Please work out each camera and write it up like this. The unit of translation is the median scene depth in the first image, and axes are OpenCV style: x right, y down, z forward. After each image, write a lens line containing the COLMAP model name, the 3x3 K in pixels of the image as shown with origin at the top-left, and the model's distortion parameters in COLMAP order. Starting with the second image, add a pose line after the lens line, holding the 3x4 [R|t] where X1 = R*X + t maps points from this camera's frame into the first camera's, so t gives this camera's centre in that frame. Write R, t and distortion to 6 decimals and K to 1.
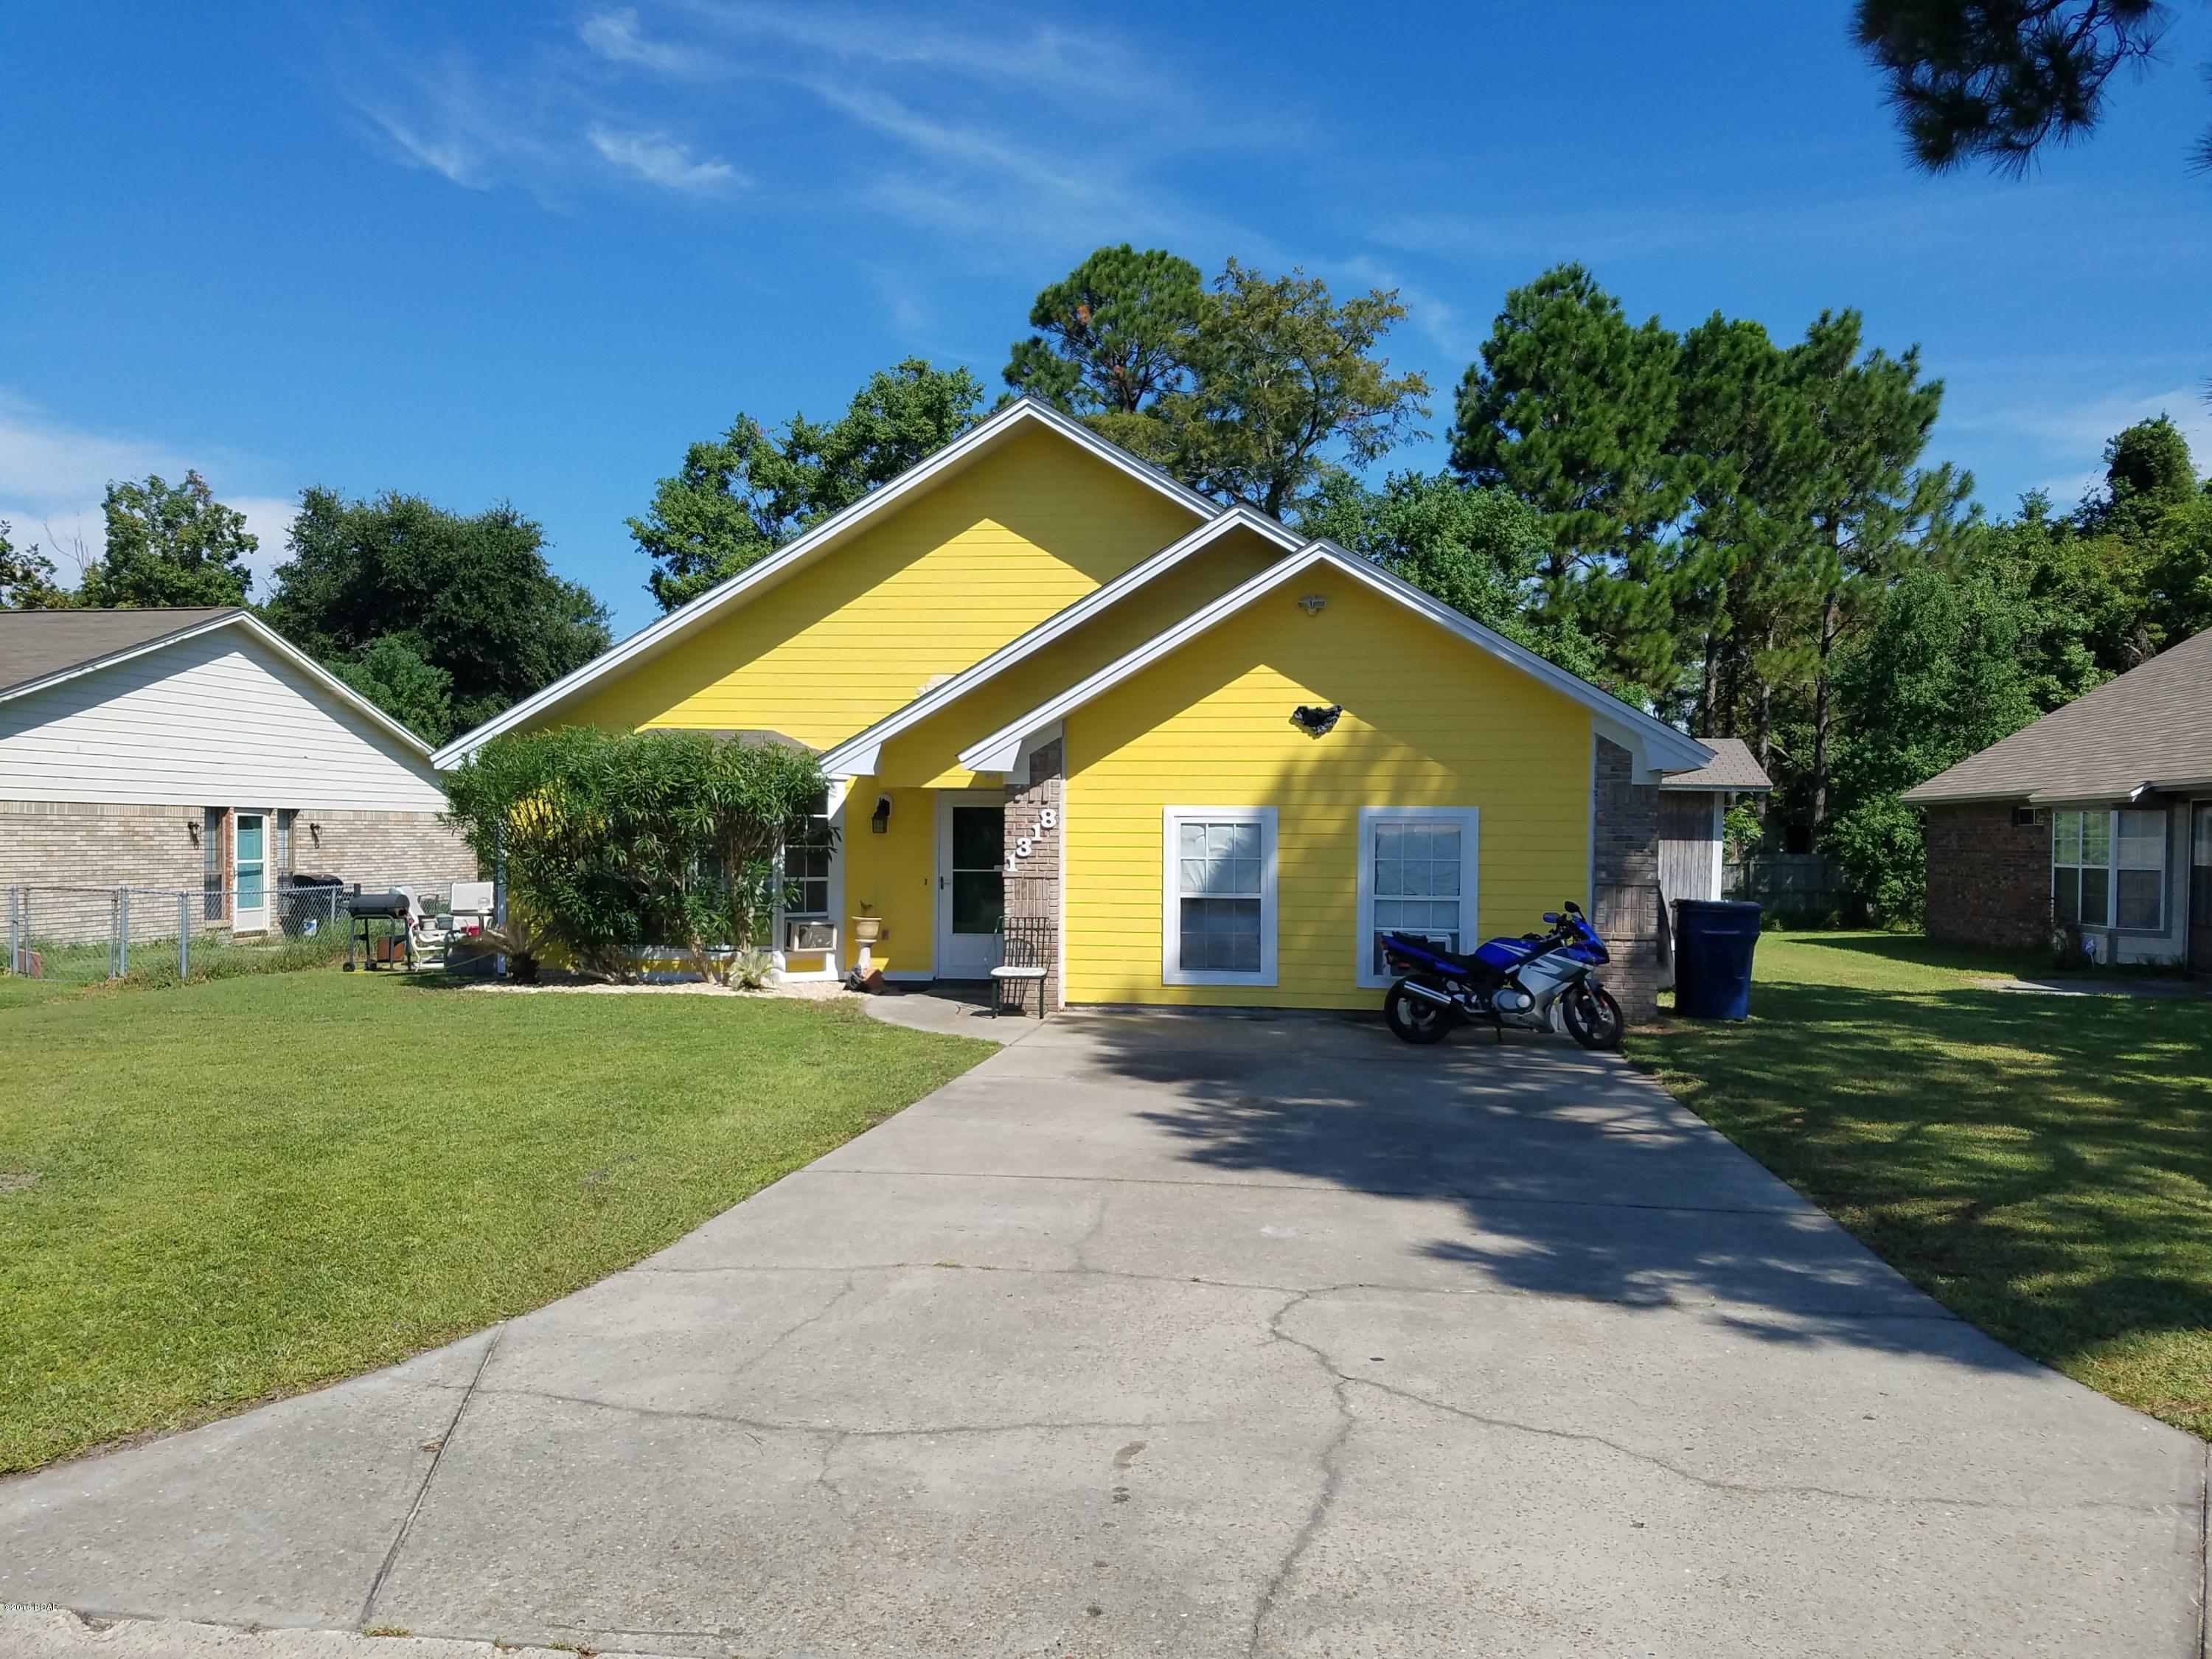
lens RADIAL K [[1674.2, 0, 1097.8], [0, 1674.2, 883.2], [0, 0, 1]] dist [0.194159, -0.296087]
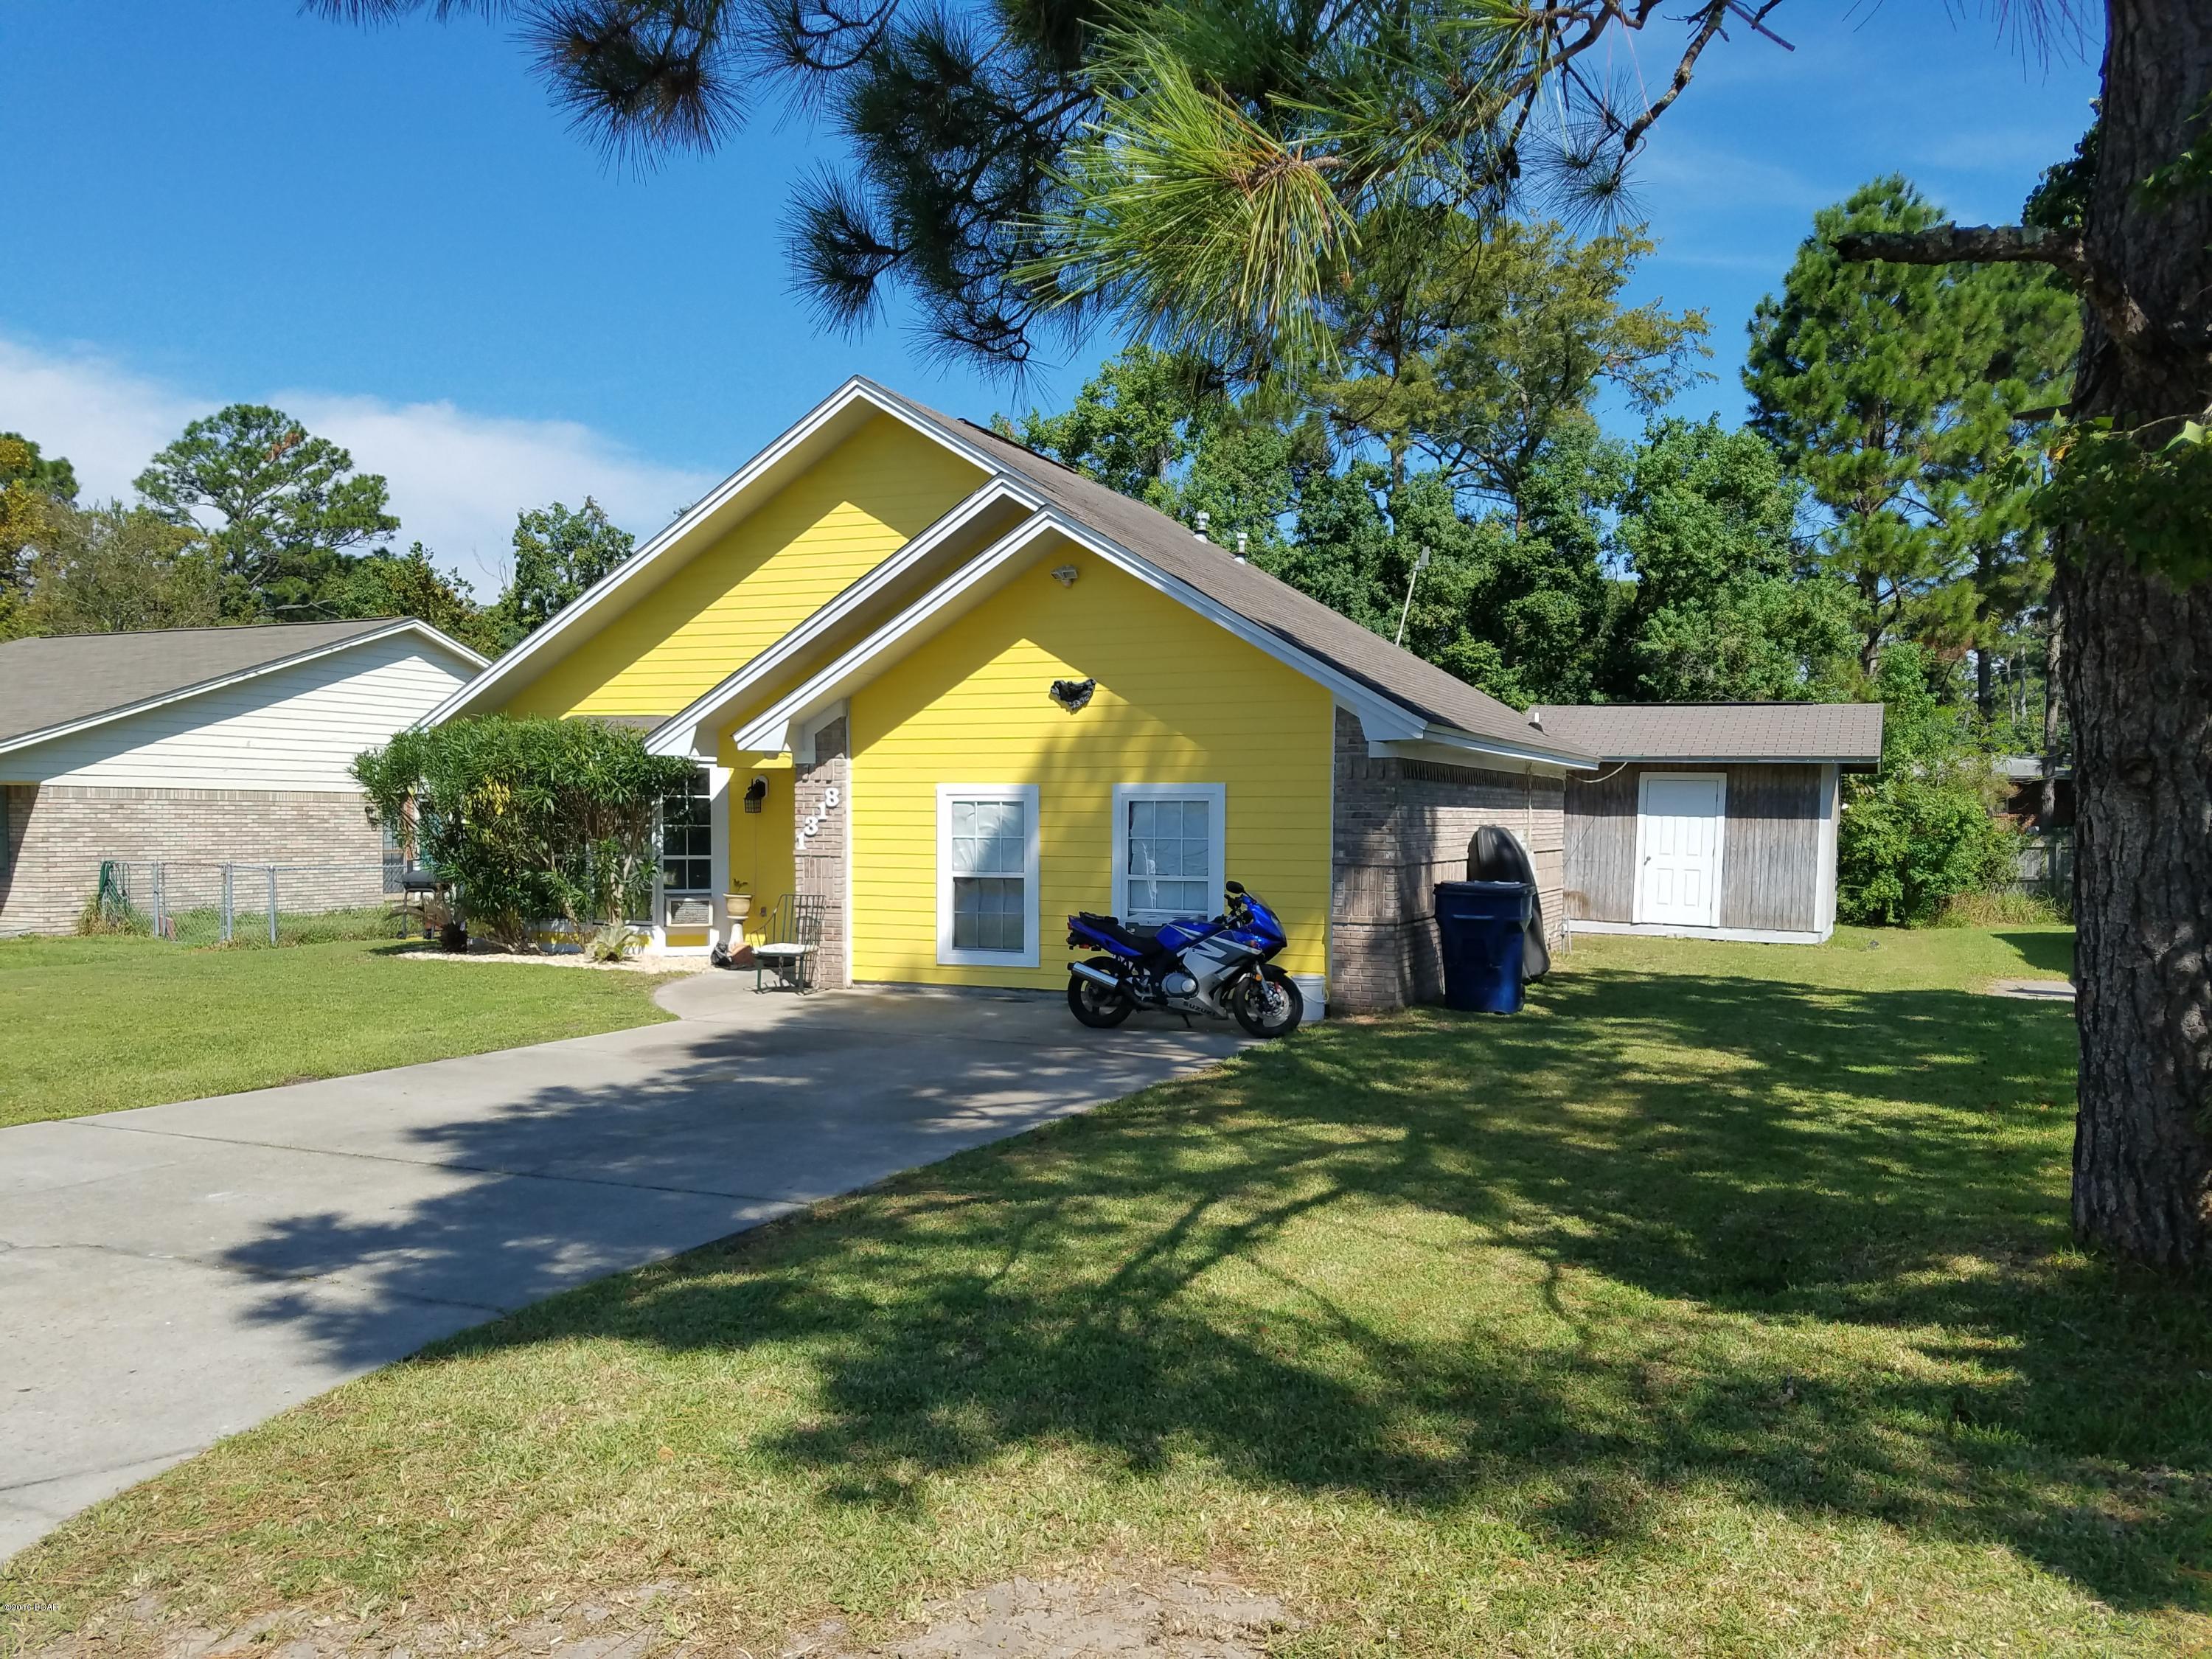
lens RADIAL K [[1668.4, 0, 1104.6], [0, 1668.4, 904.4], [0, 0, 1]] dist [0.181076, -0.288431]
pose [[0.962744, 0.010116, -0.270227, 0.401101], [-0.004220, 0.999740, 0.022392, 0.002409], [0.270383, -0.020417, 0.962536, 0.070500]]
